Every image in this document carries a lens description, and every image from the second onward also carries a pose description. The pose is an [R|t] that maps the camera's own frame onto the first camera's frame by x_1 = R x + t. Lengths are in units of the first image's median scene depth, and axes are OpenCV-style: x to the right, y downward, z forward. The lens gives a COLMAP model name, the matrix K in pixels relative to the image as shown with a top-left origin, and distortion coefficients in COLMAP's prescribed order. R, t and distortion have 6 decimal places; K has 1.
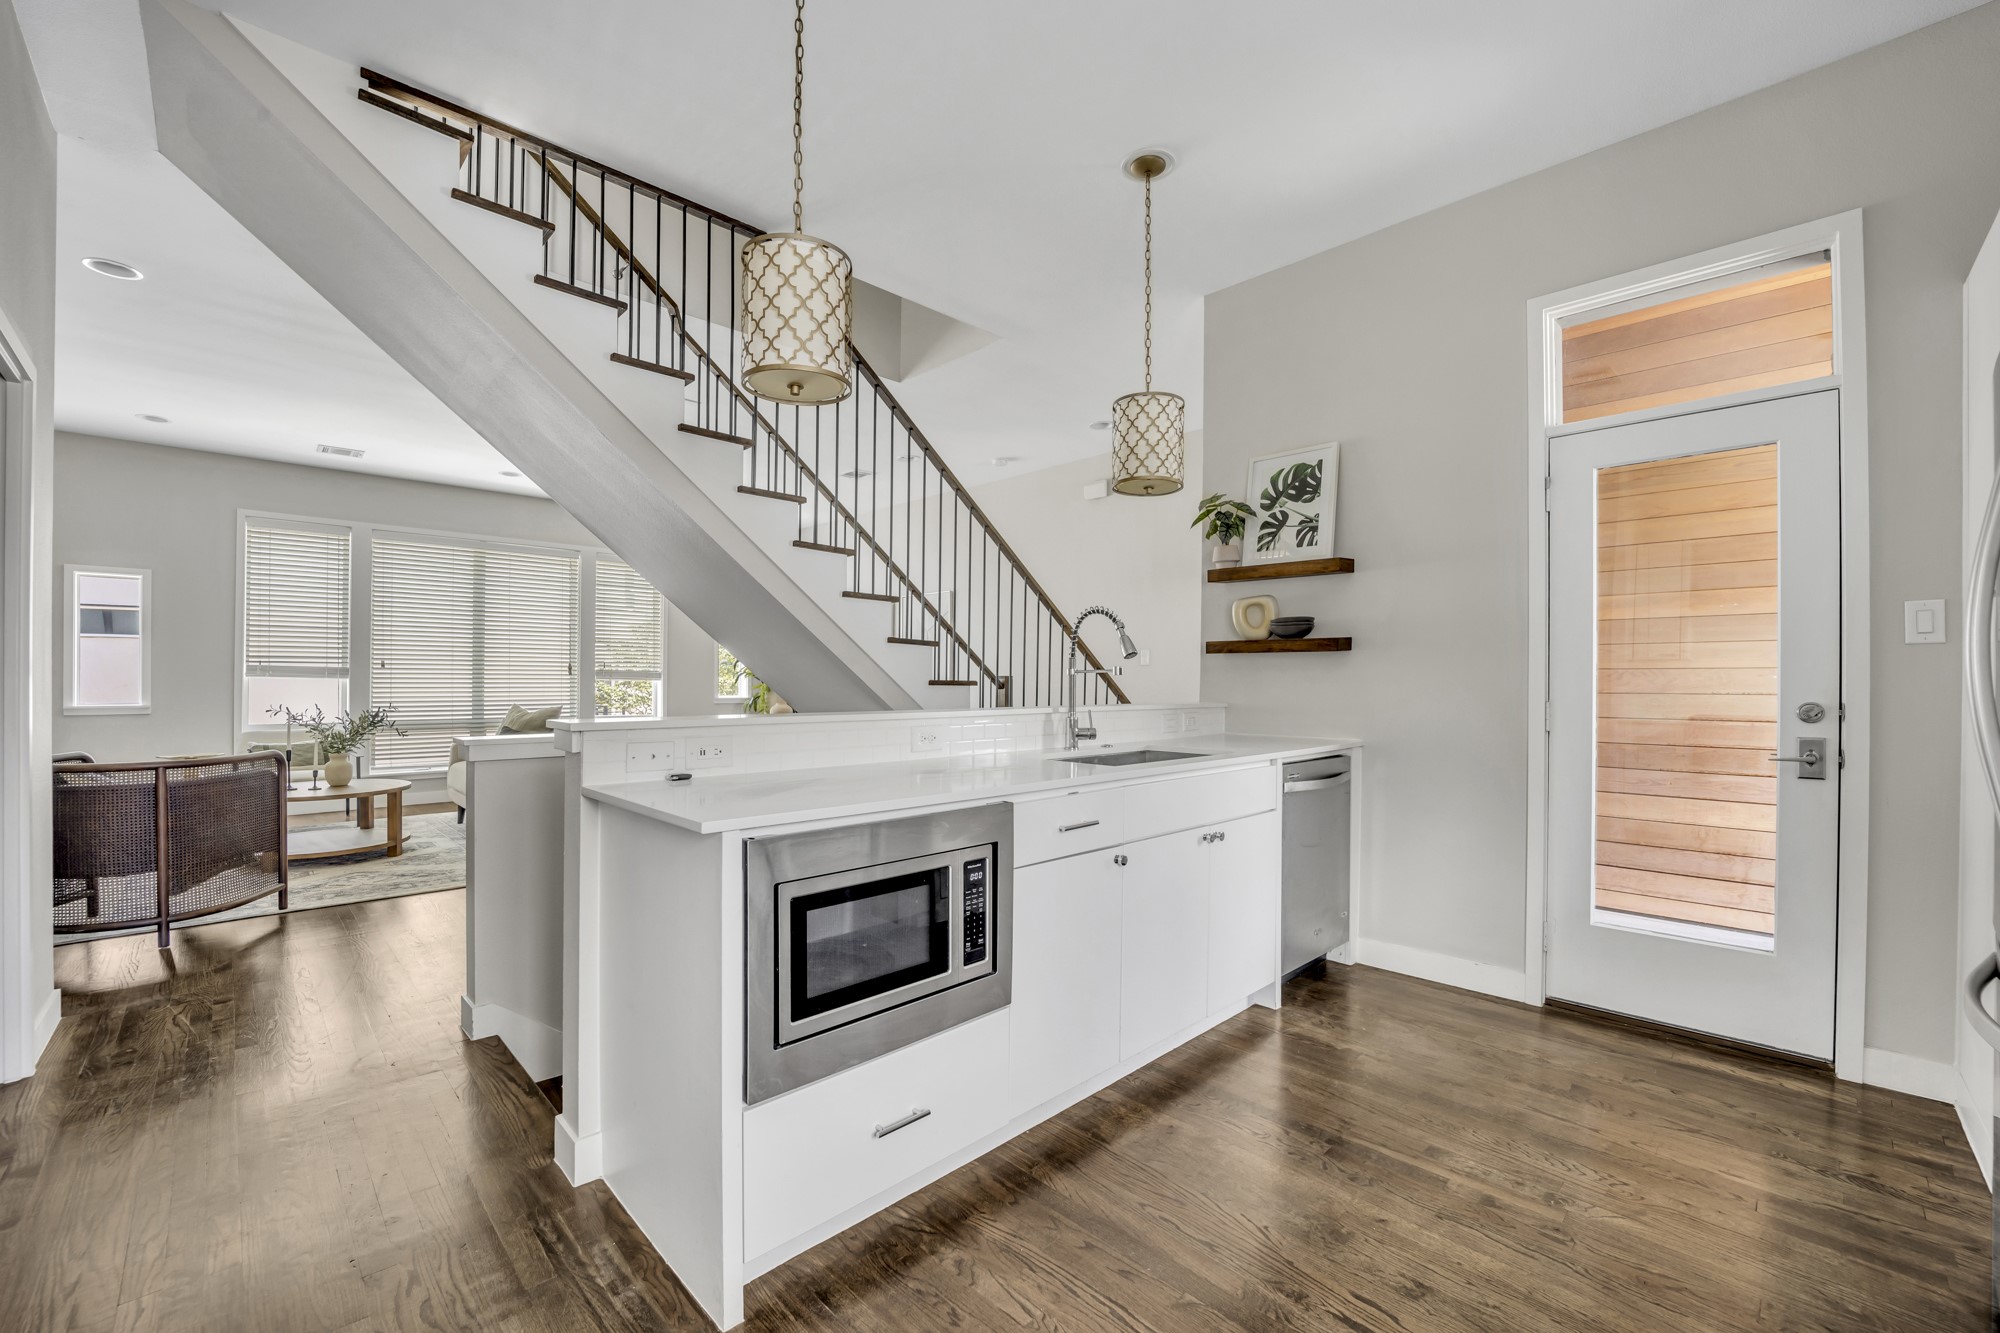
lens RADIAL K [[808.3, 0, 999.4], [0, 808.3, 676.2], [0, 0, 1]] dist [-0.017791, -0.000497]
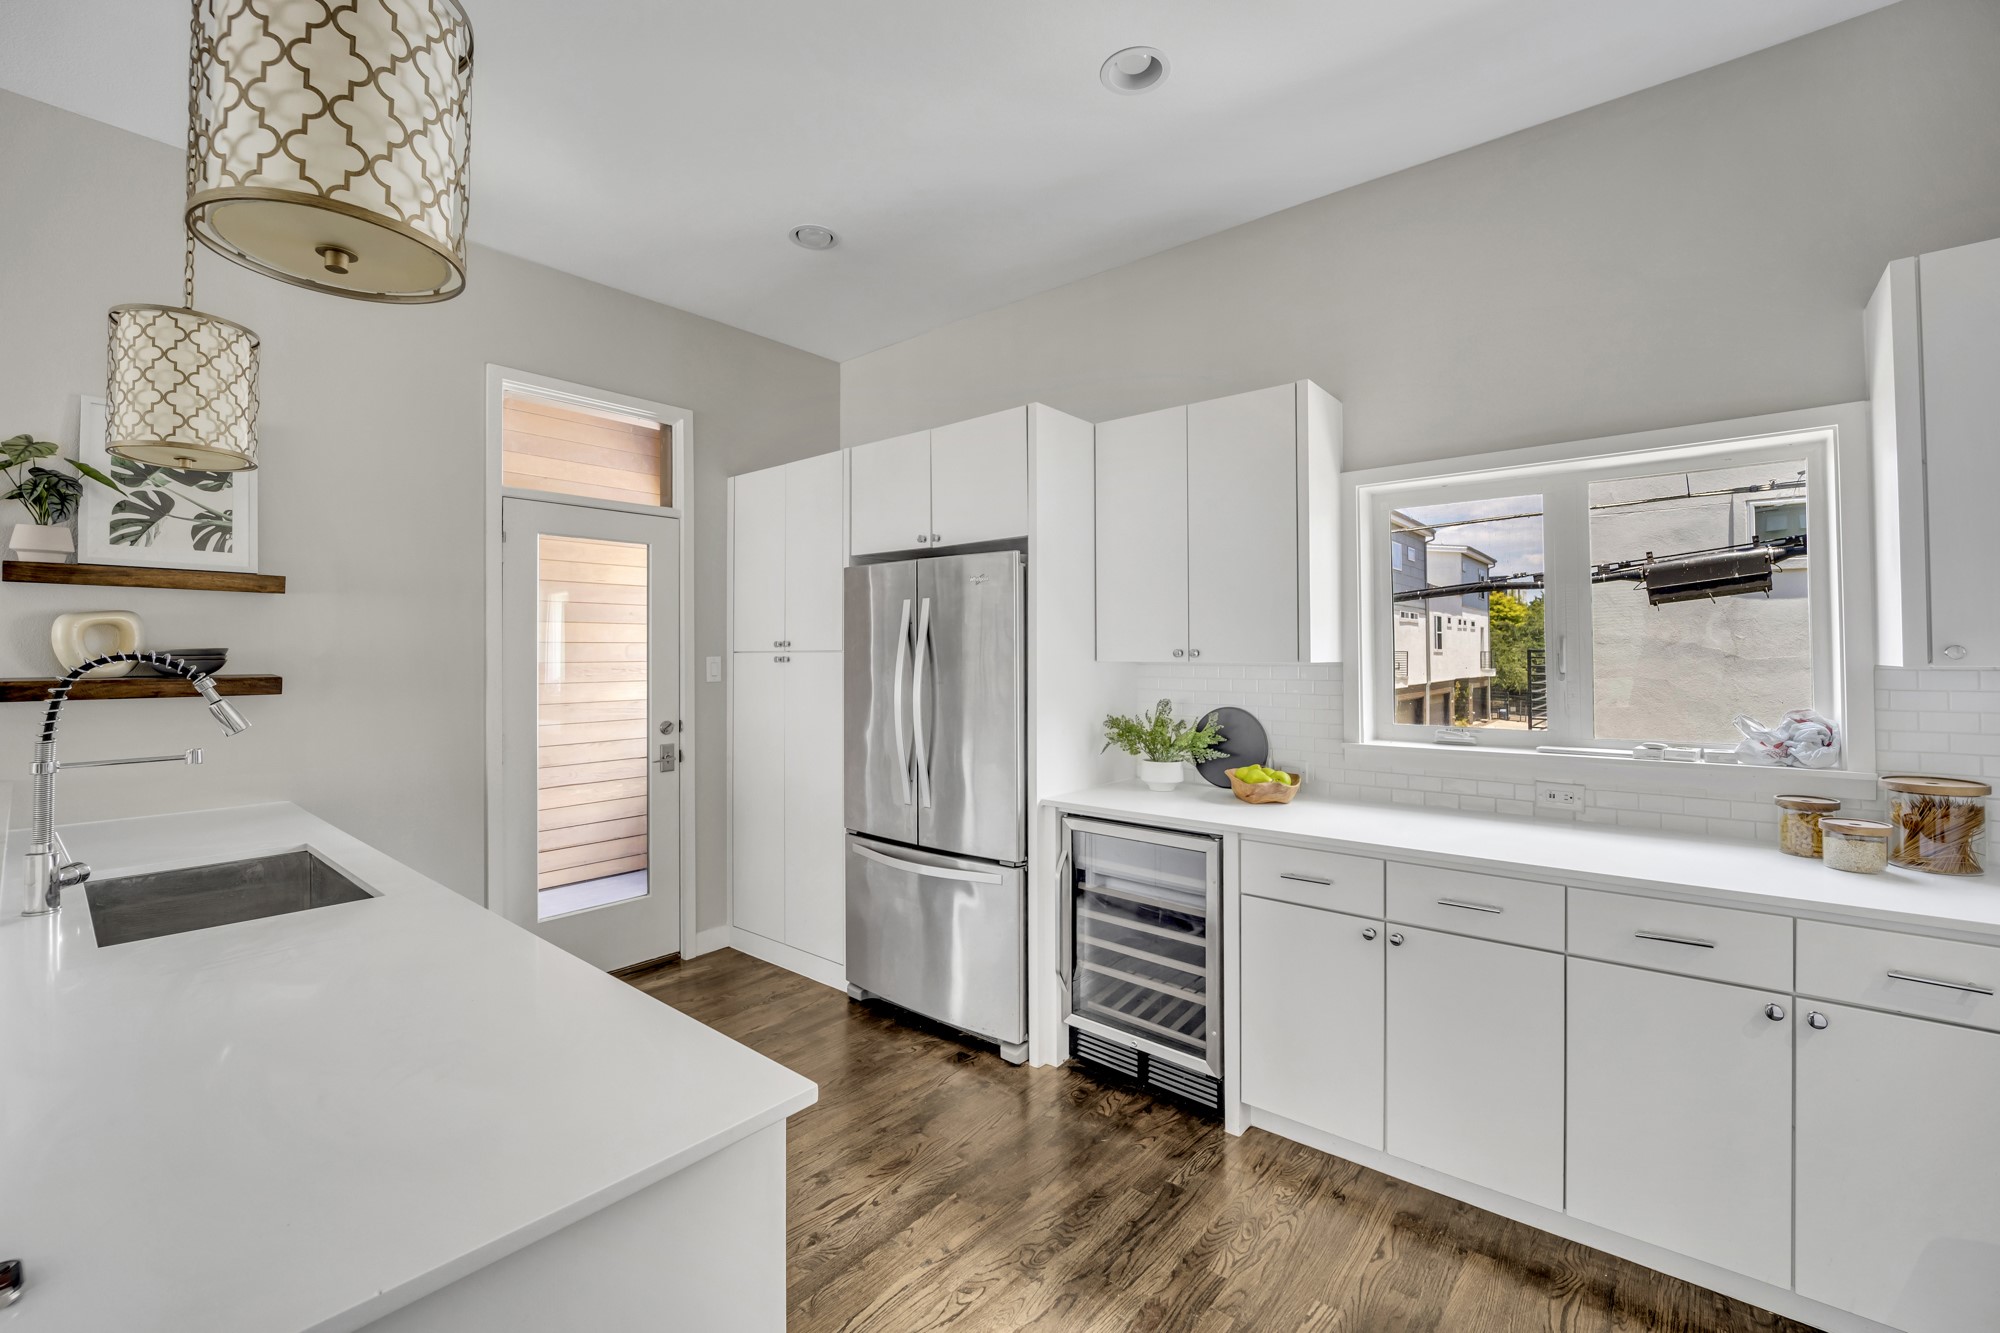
lens RADIAL K [[808.3, 0, 1000.7], [0, 808.3, 652.5], [0, 0, 1]] dist [-0.017791, -0.000497]
pose [[-0.083425, 0.002133, 0.996512, -0.396169], [0.004276, 0.999989, -0.001782, -0.064937], [-0.996505, 0.004112, -0.083434, 0.347590]]
